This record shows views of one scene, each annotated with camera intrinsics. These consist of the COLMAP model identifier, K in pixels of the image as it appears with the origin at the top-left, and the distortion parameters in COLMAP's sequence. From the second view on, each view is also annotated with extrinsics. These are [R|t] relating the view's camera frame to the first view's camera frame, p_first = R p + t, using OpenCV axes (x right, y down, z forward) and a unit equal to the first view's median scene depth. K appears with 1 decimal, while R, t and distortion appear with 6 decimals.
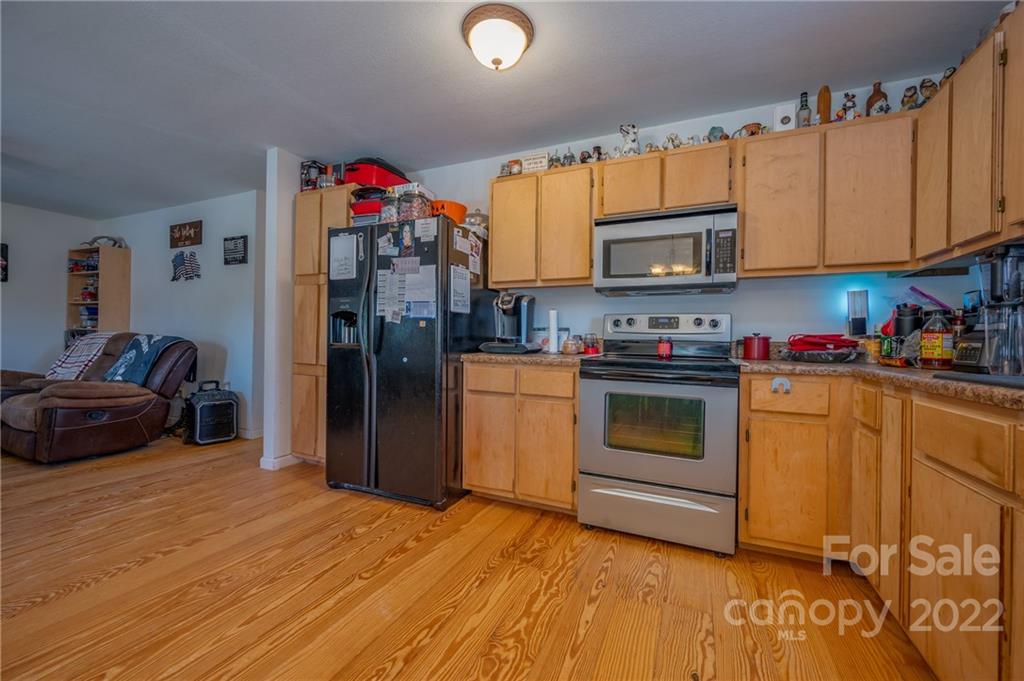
lens RADIAL K [[409.9, 0, 514.5], [0, 409.9, 339.3], [0, 0, 1]] dist [-0.000669, 0.000084]
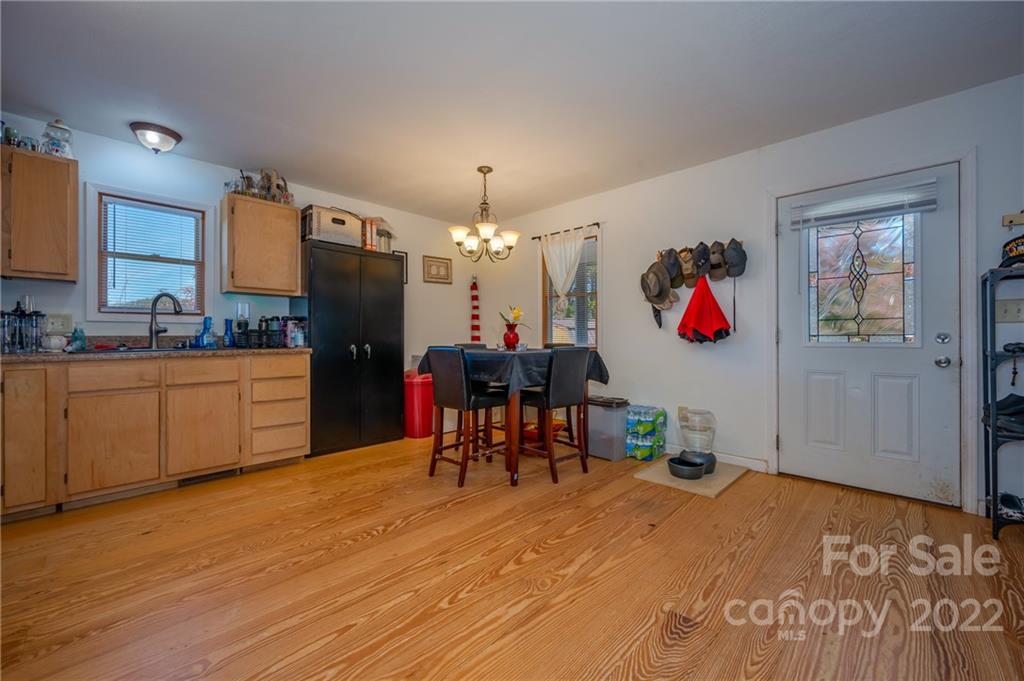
lens RADIAL K [[409.9, 0, 514.5], [0, 409.9, 339.3], [0, 0, 1]] dist [-0.000669, 0.000084]
pose [[-0.940536, -0.018204, 0.339207, -0.791757], [-0.015012, 0.999815, 0.012032, -0.013996], [-0.339363, 0.006224, -0.940635, 1.046573]]
